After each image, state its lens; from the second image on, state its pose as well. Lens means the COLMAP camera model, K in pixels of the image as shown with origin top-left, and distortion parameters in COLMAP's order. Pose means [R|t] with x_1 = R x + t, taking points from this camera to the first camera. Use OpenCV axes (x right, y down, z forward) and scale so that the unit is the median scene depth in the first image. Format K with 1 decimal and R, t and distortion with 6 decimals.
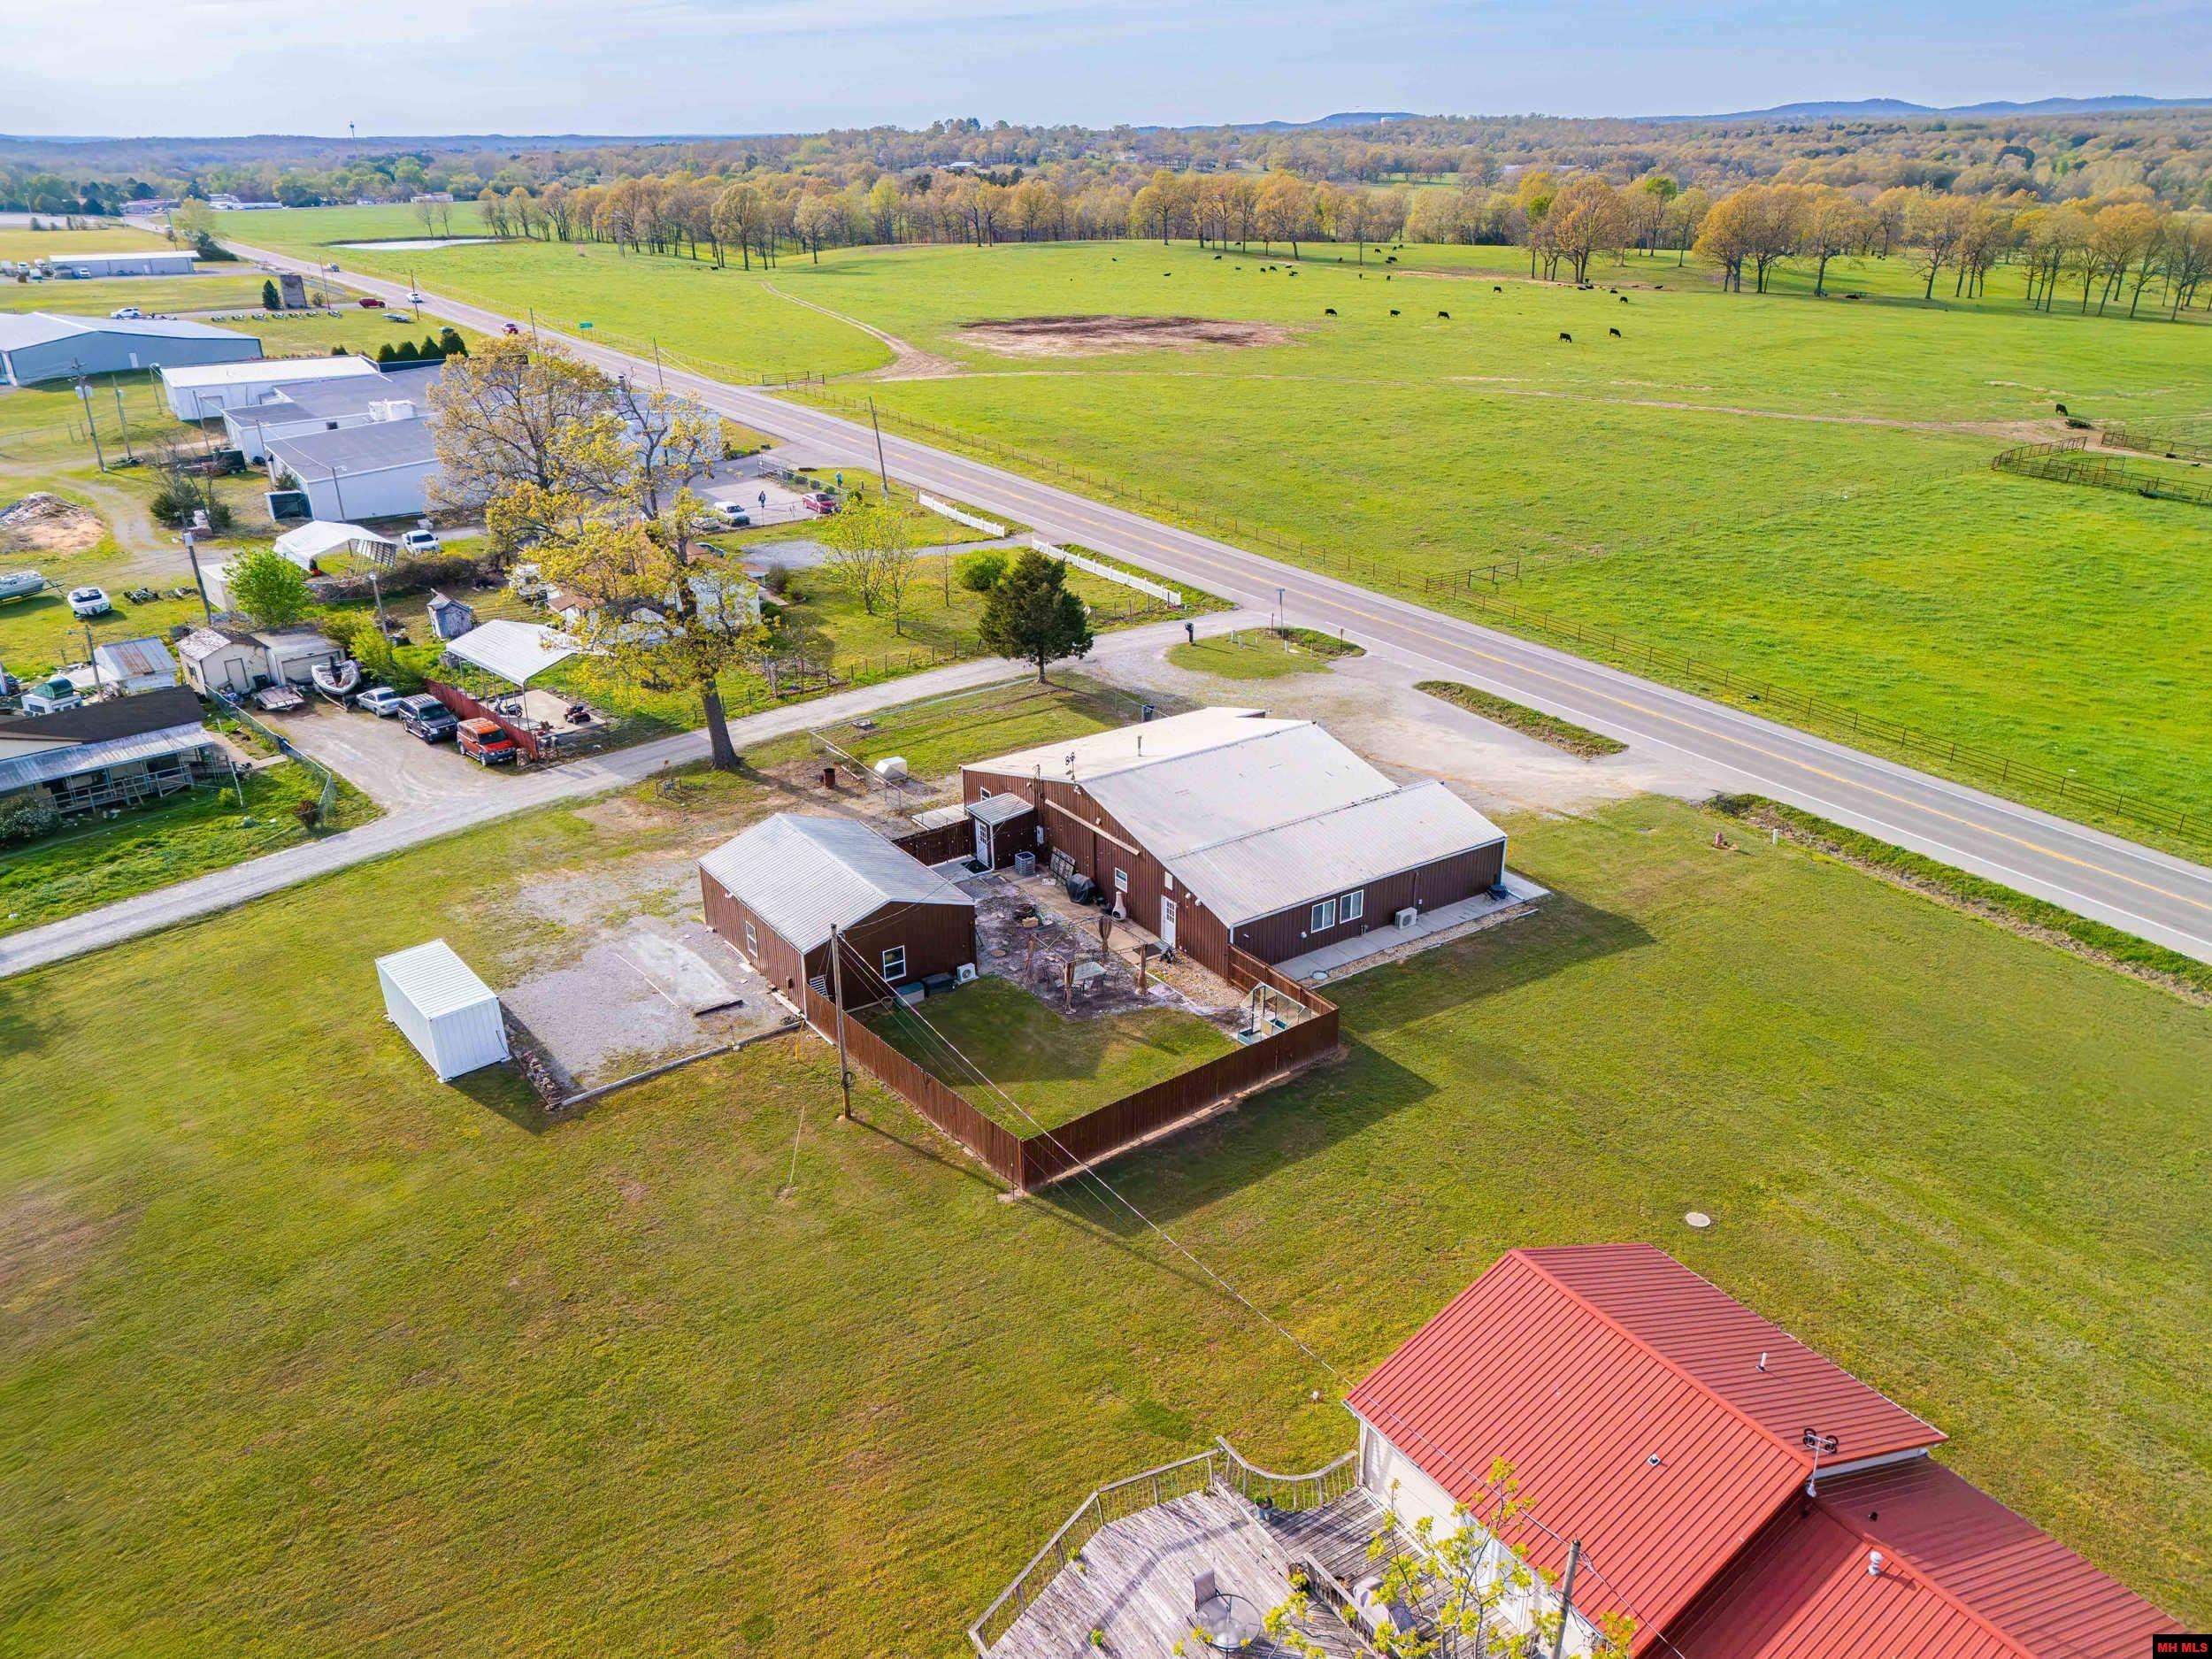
lens RADIAL K [[1629.4, 0, 1110.8], [0, 1629.4, 821.1], [0, 0, 1]] dist [0.070518, -0.066513]
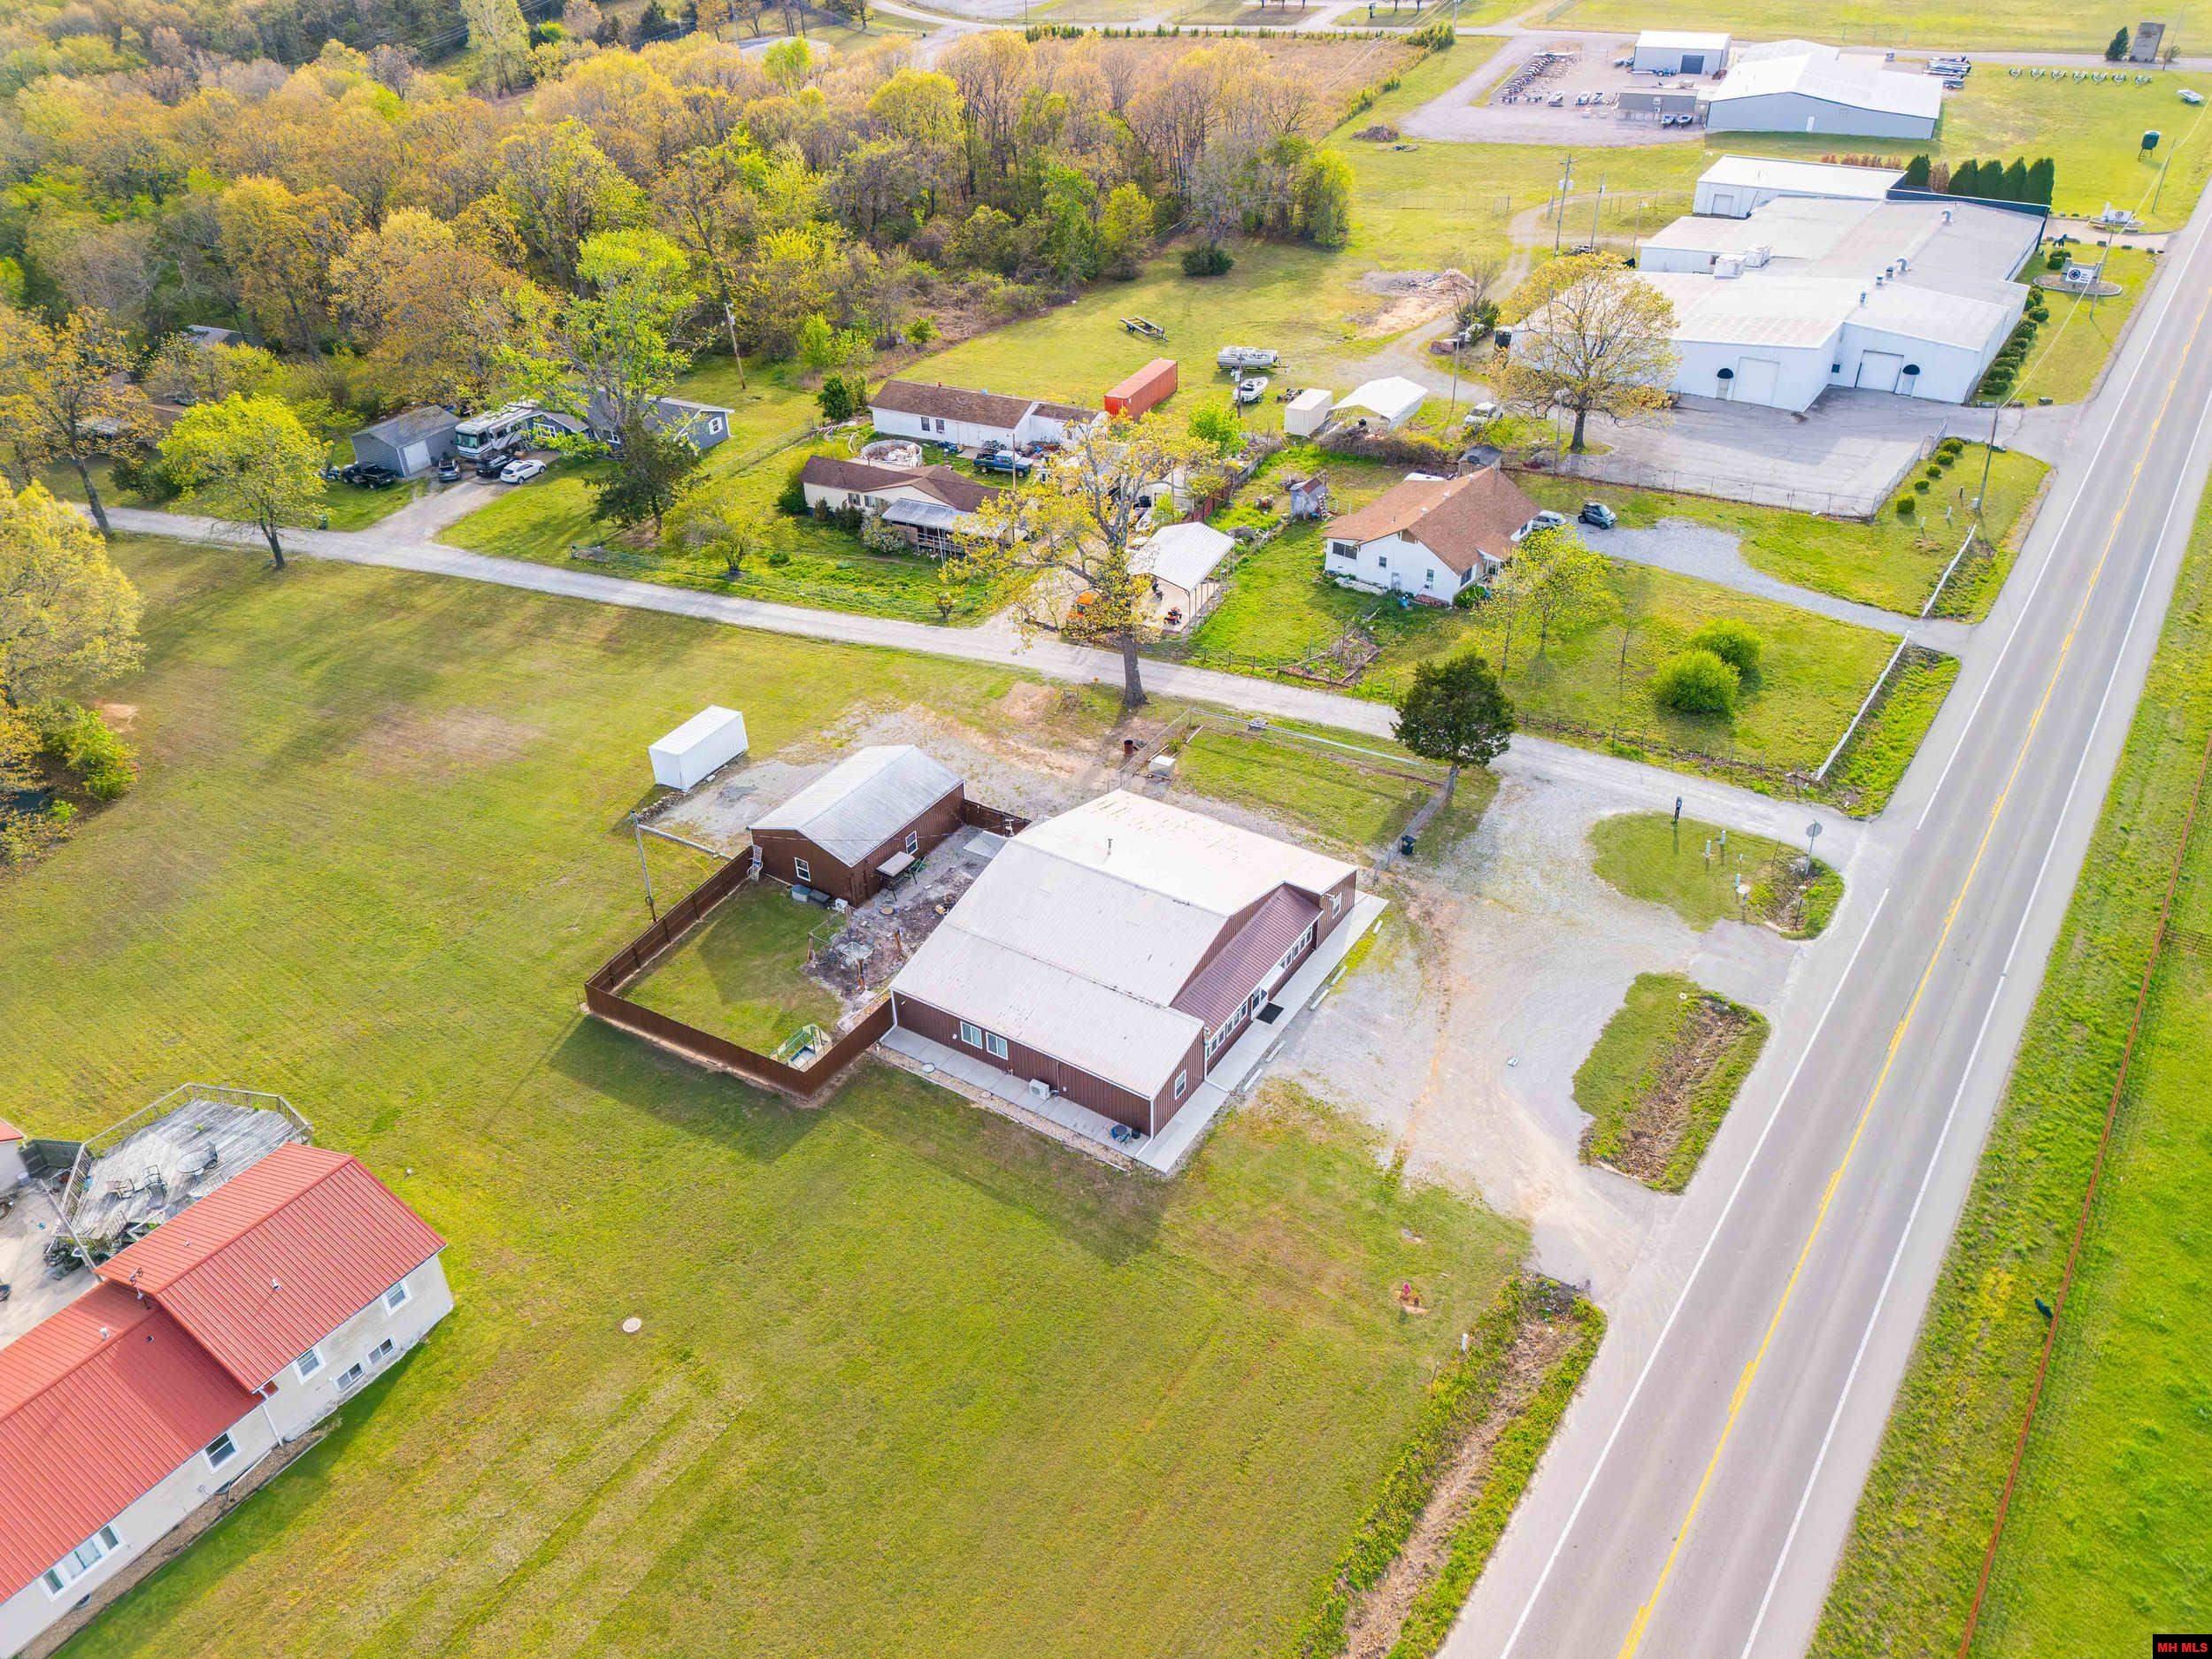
lens RADIAL K [[1629.4, 0, 1110.8], [0, 1629.4, 821.1], [0, 0, 1]] dist [0.070518, -0.066513]
pose [[0.389557, 0.508315, -0.768024, 0.984880], [-0.341040, 0.854237, 0.392393, -0.565393], [0.855533, 0.109068, 0.506129, 0.459874]]
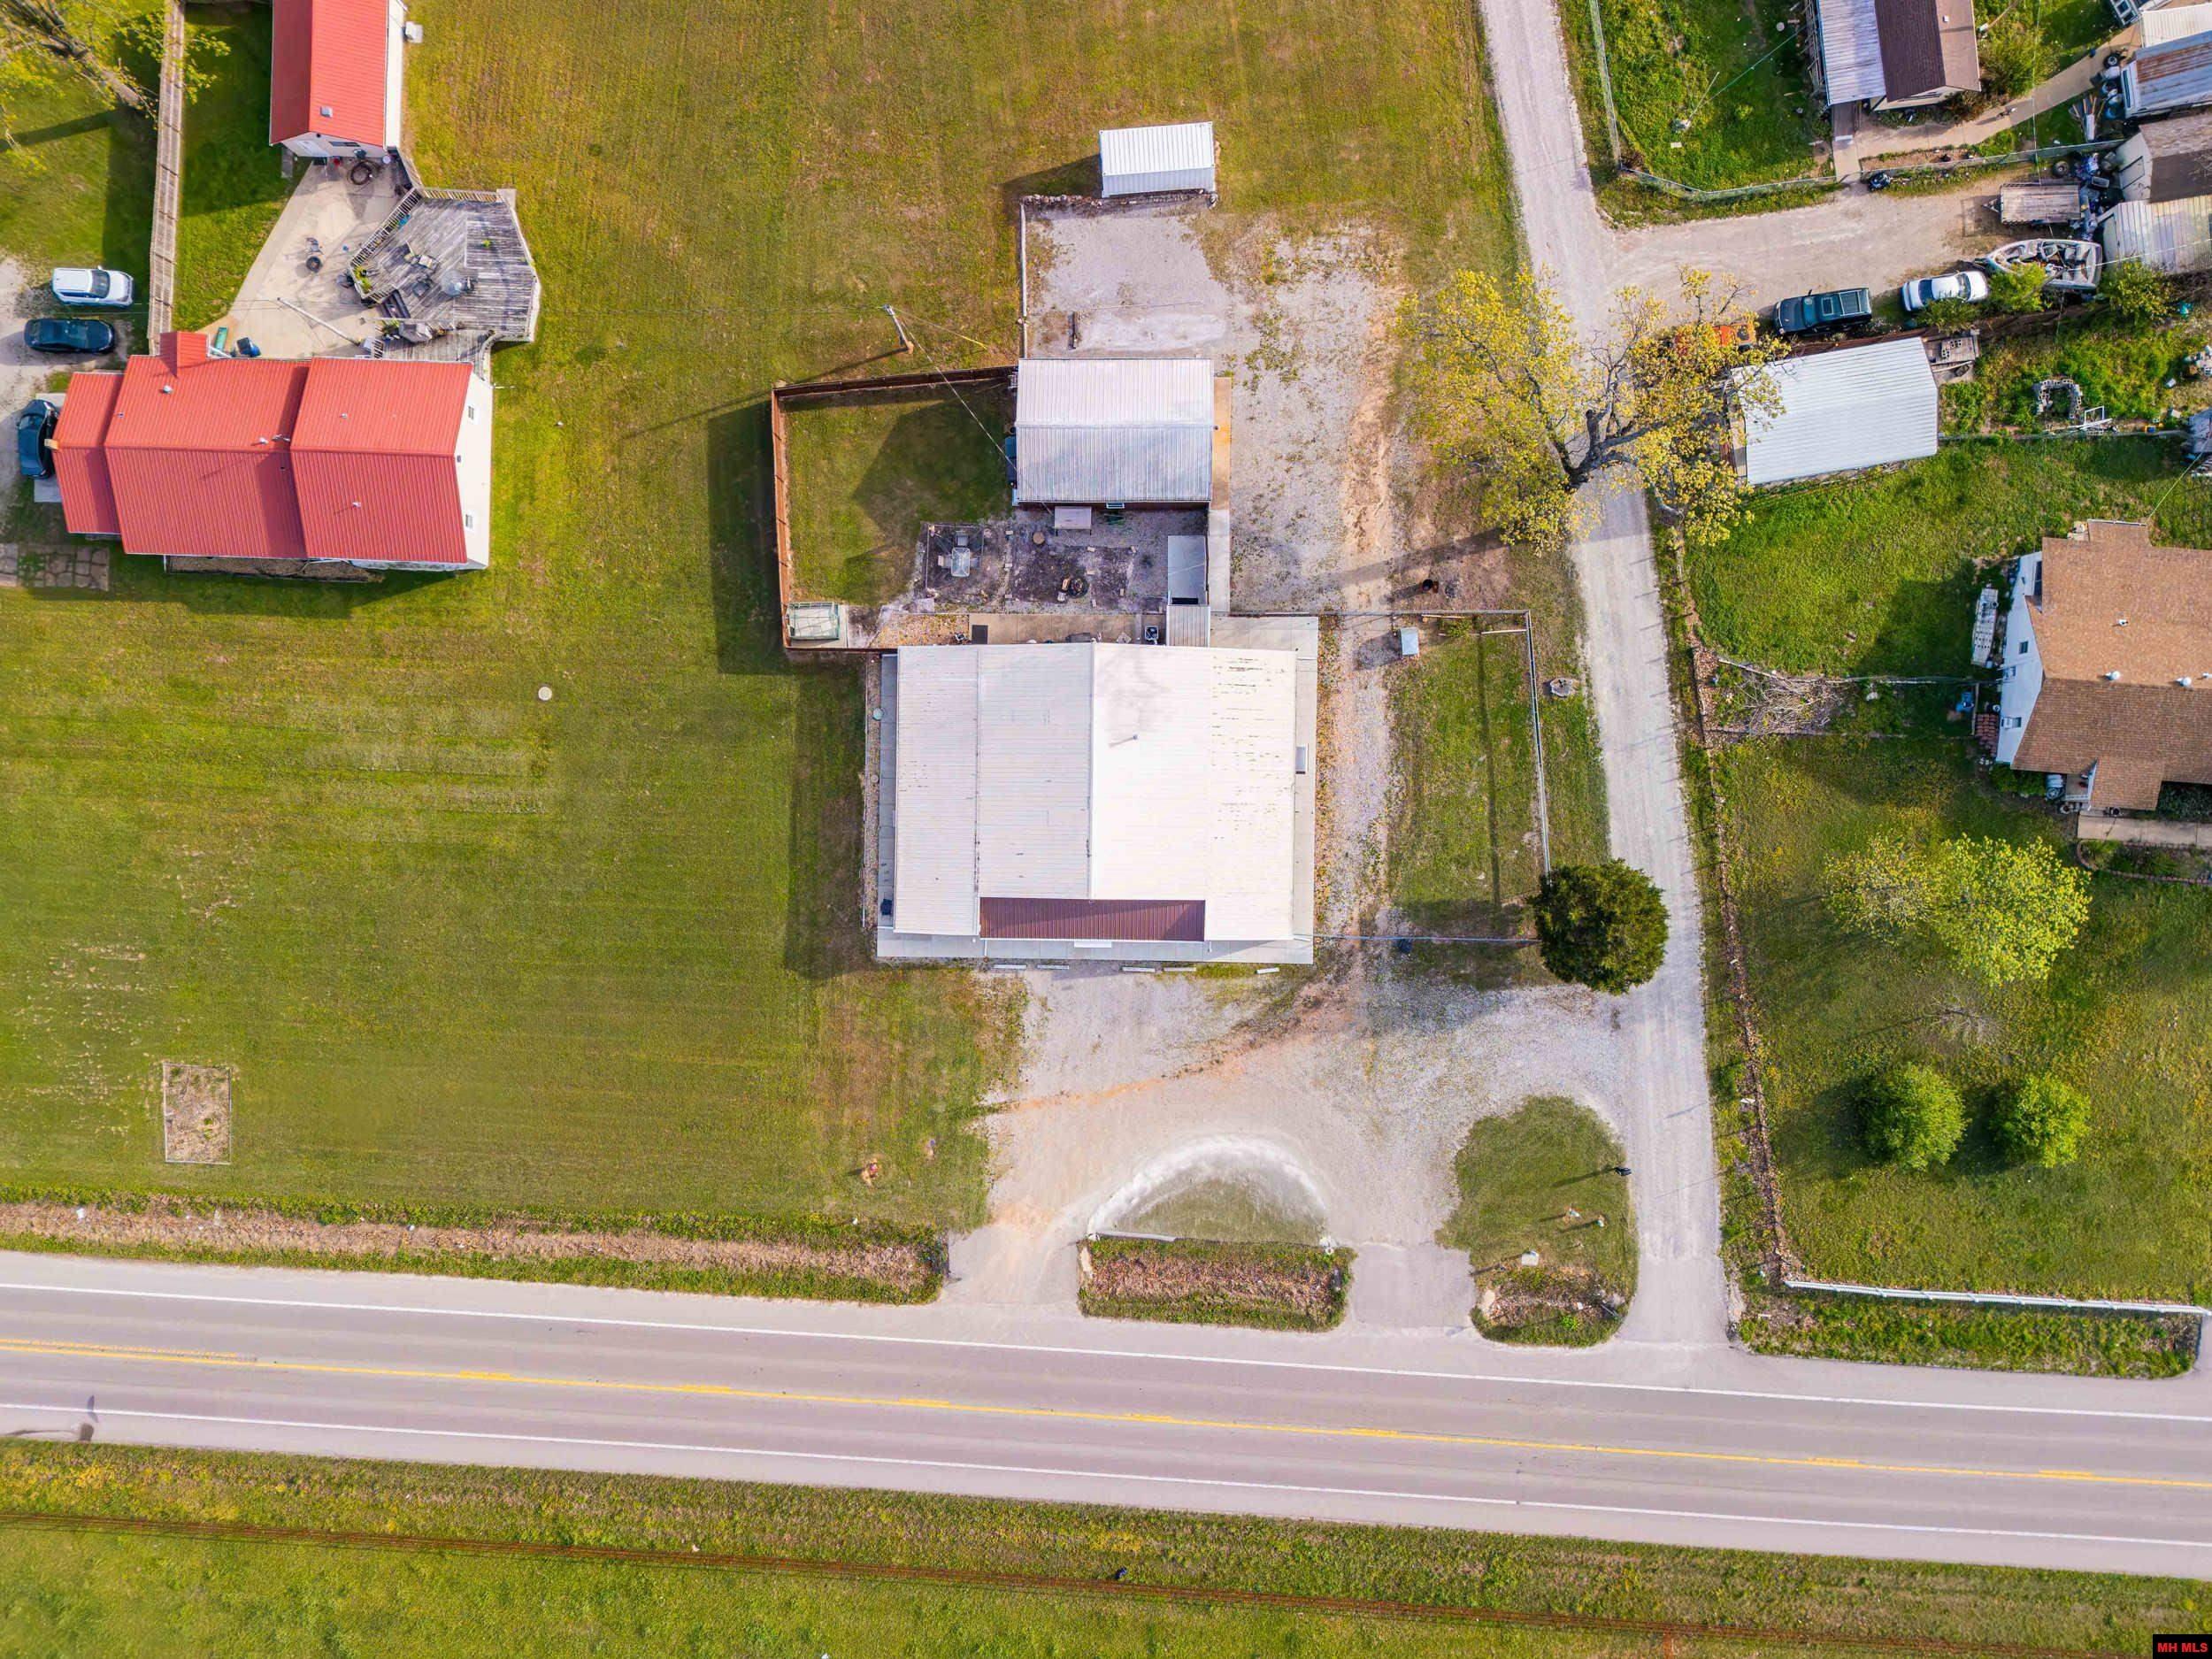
lens RADIAL K [[1629.4, 0, 1110.8], [0, 1629.4, 821.1], [0, 0, 1]] dist [0.070518, -0.066513]
pose [[-0.575768, 0.817244, 0.024586, 0.052930], [-0.279976, -0.225323, 0.933190, -1.220645], [0.768183, 0.530417, 0.358542, 0.677052]]
